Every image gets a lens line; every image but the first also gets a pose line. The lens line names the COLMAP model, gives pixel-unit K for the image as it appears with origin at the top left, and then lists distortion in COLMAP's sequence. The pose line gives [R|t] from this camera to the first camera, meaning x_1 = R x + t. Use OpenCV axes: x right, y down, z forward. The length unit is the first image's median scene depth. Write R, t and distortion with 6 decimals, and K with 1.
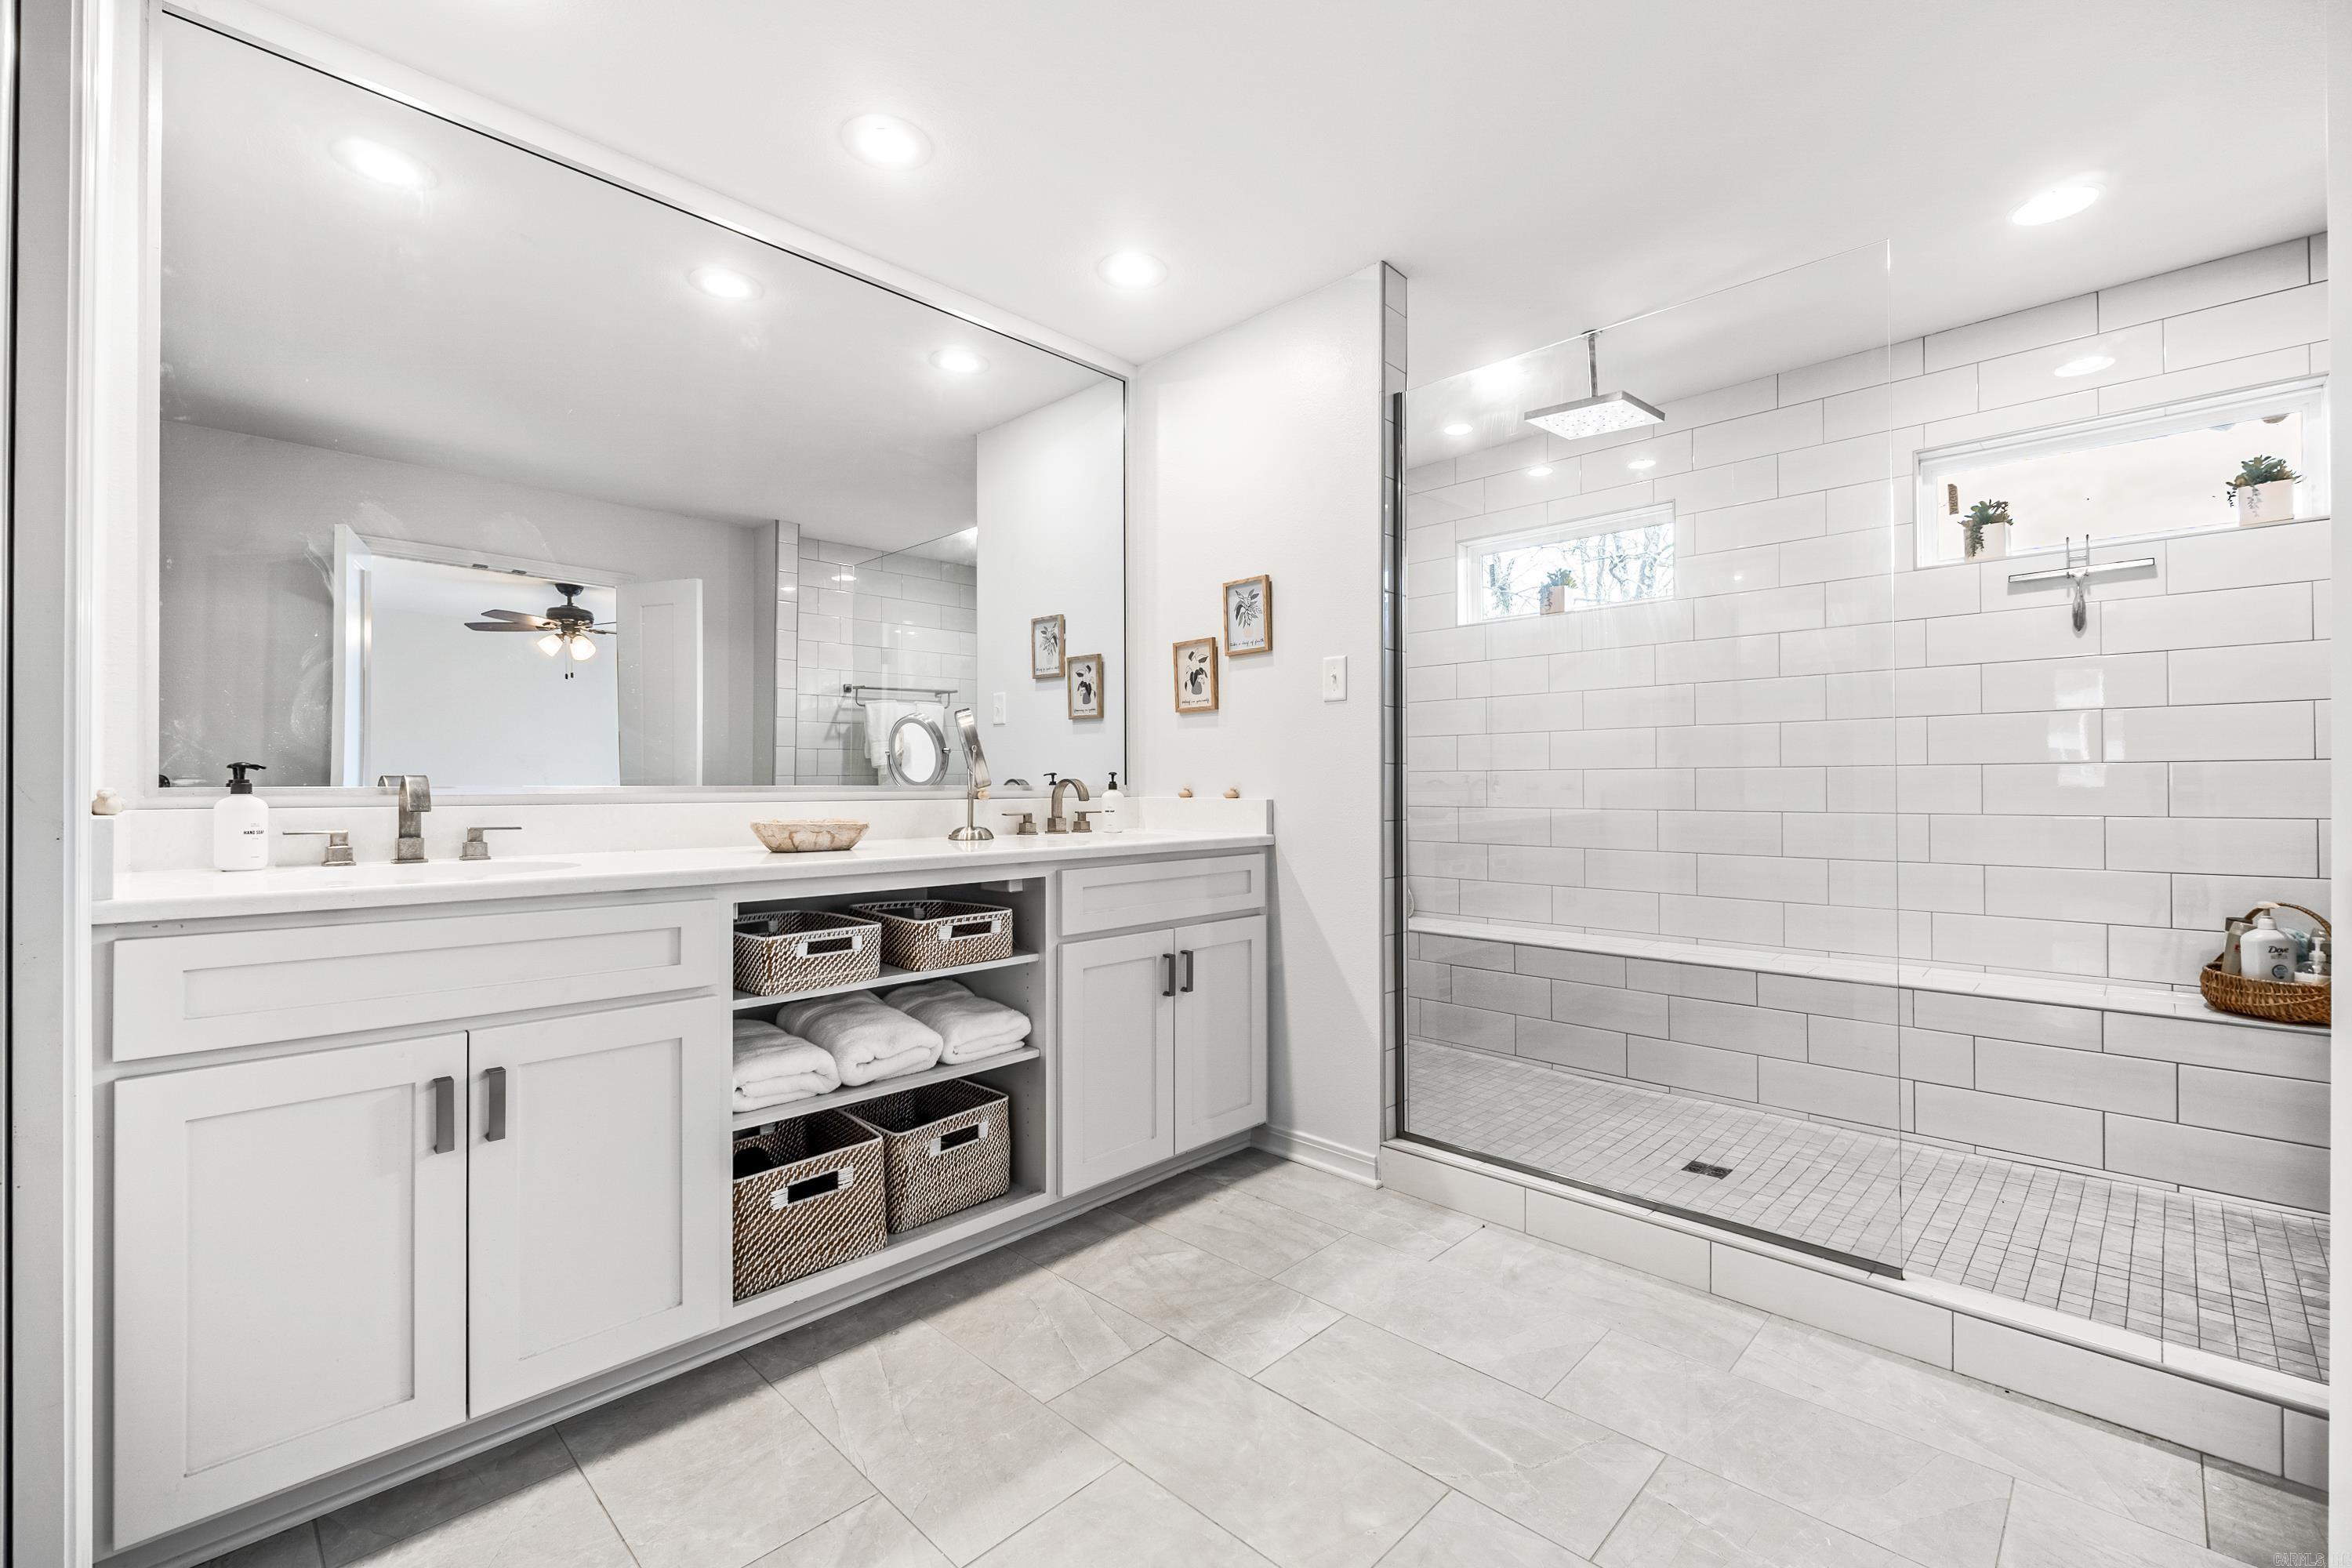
lens RADIAL K [[999.6, 0, 1172.5], [0, 999.6, 801.0], [0, 0, 1]] dist [0.000388, -0.000386]
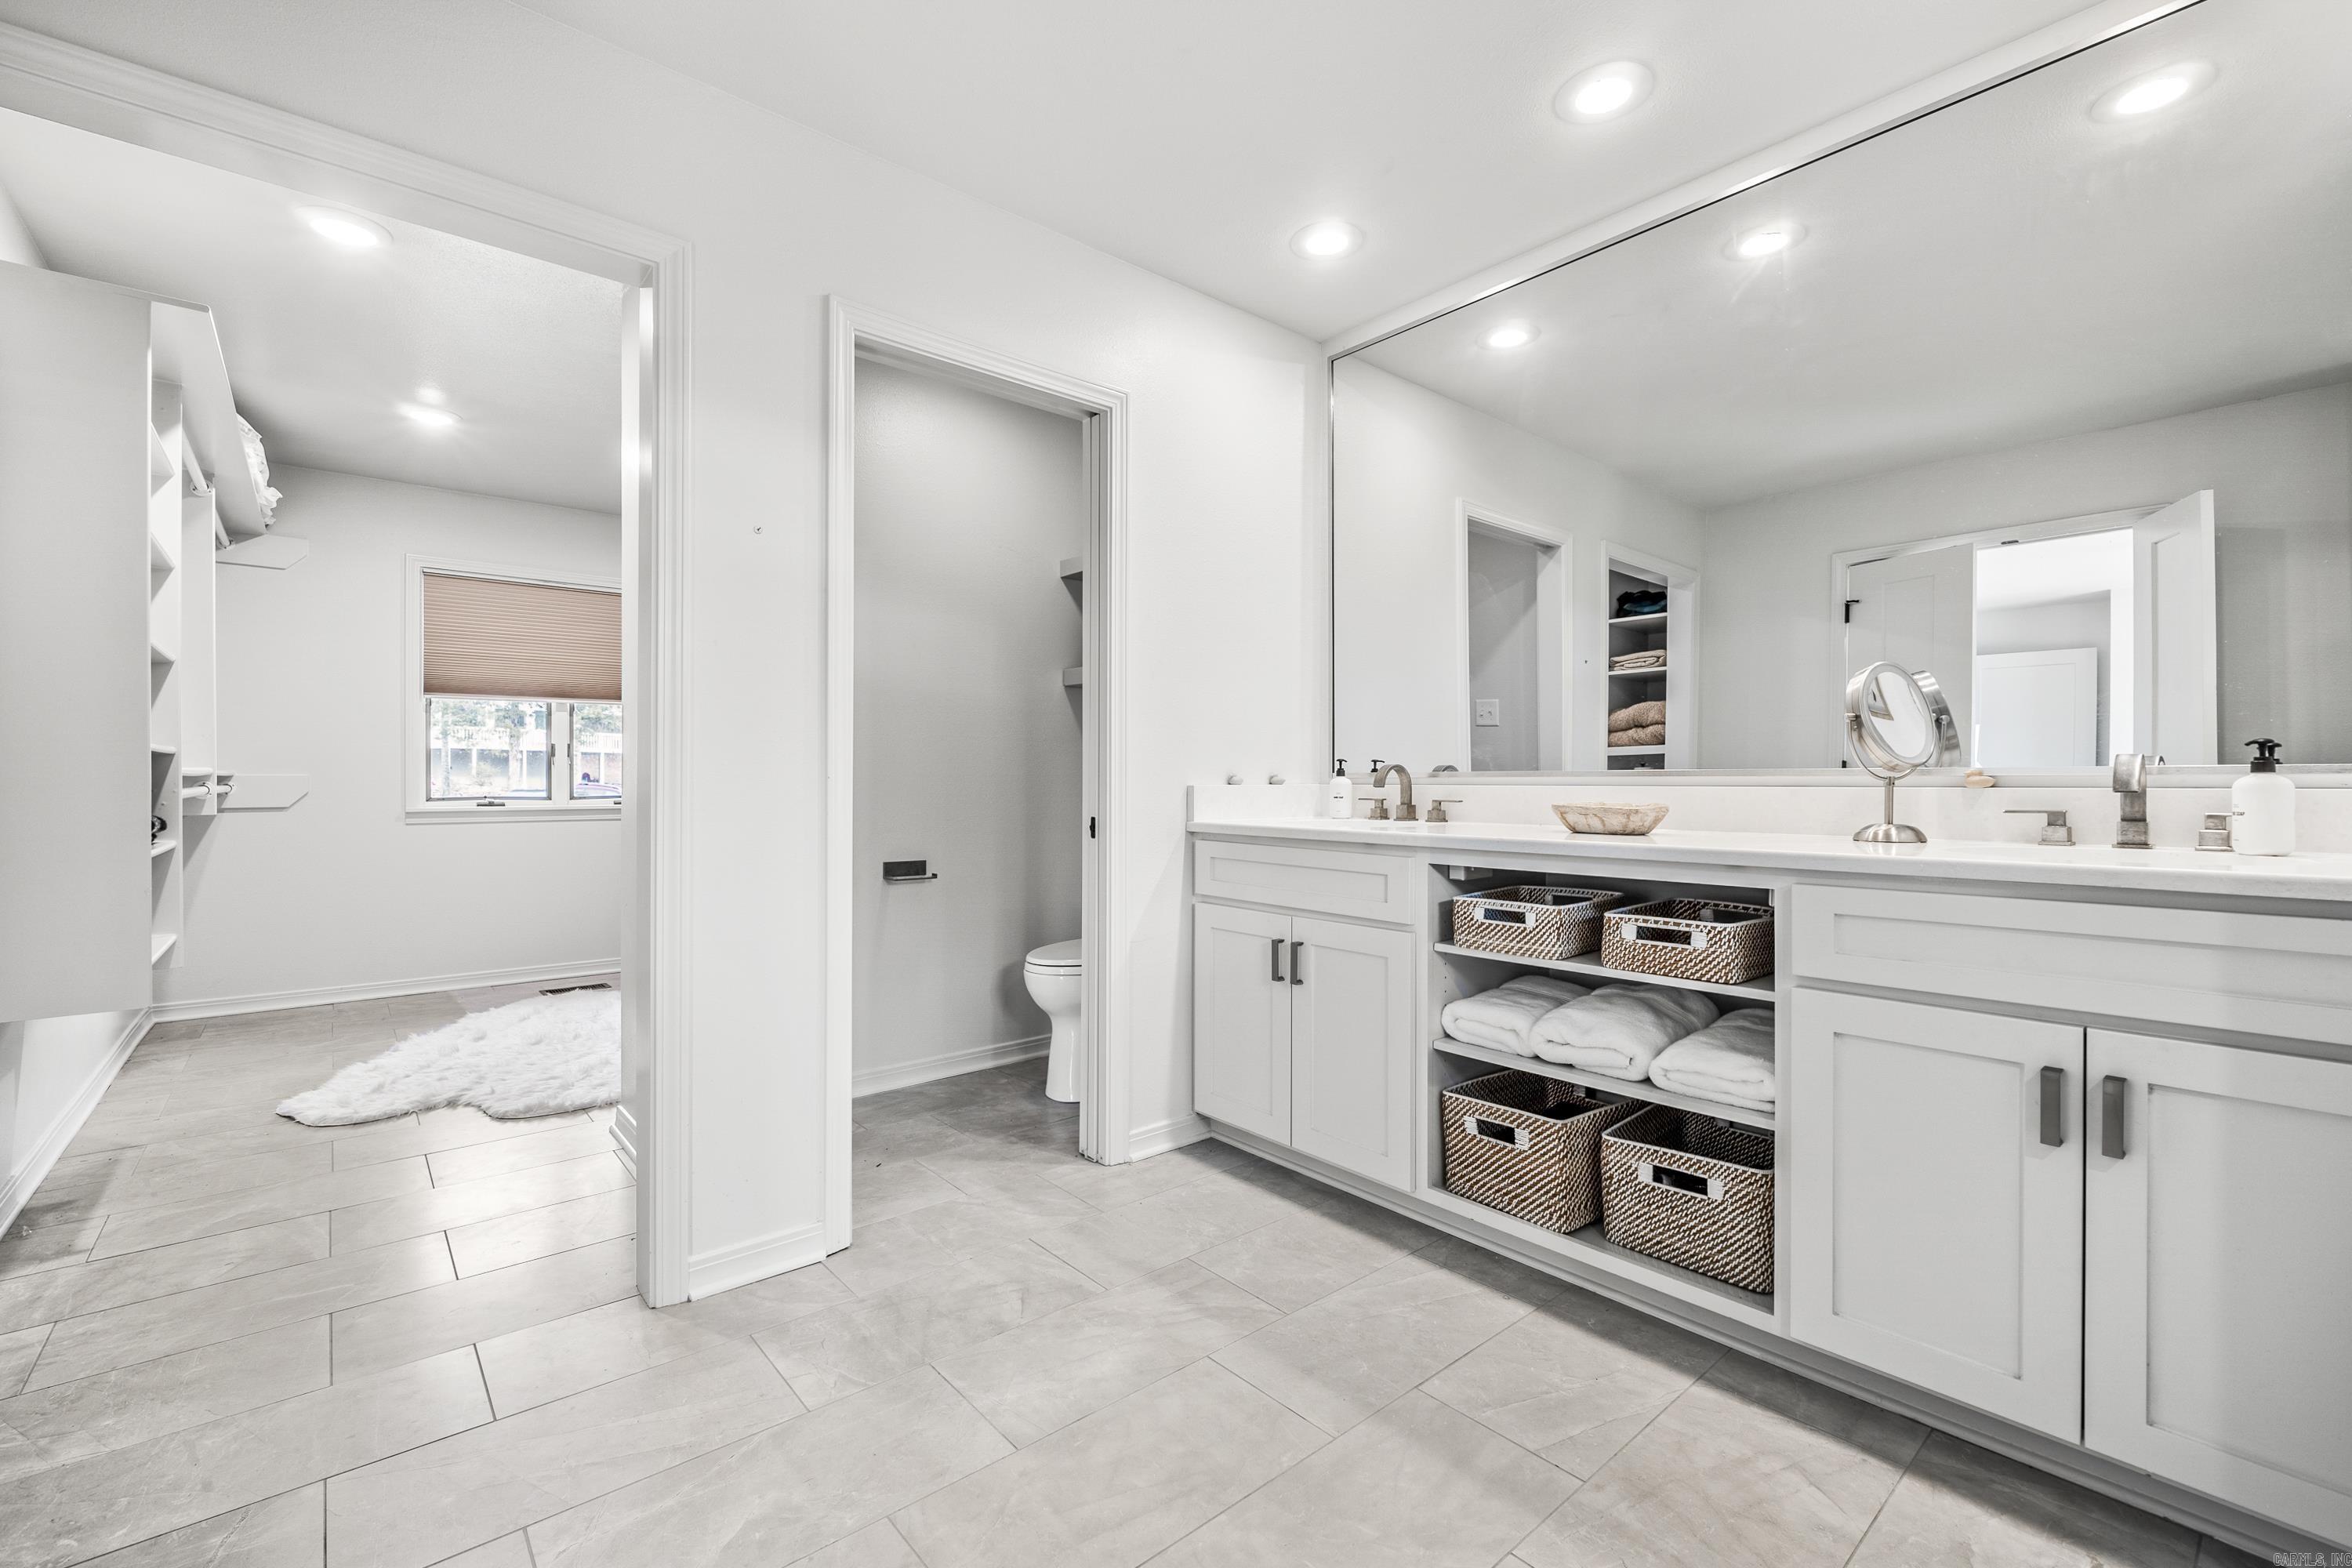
lens RADIAL K [[999.6, 0, 1172.5], [0, 999.6, 769.1], [0, 0, 1]] dist [0.000388, -0.000386]
pose [[-0.087951, -0.002927, -0.996121, 0.707066], [-0.006670, 0.999975, -0.002349, -0.010344], [0.996102, 0.006437, -0.087968, 0.666334]]
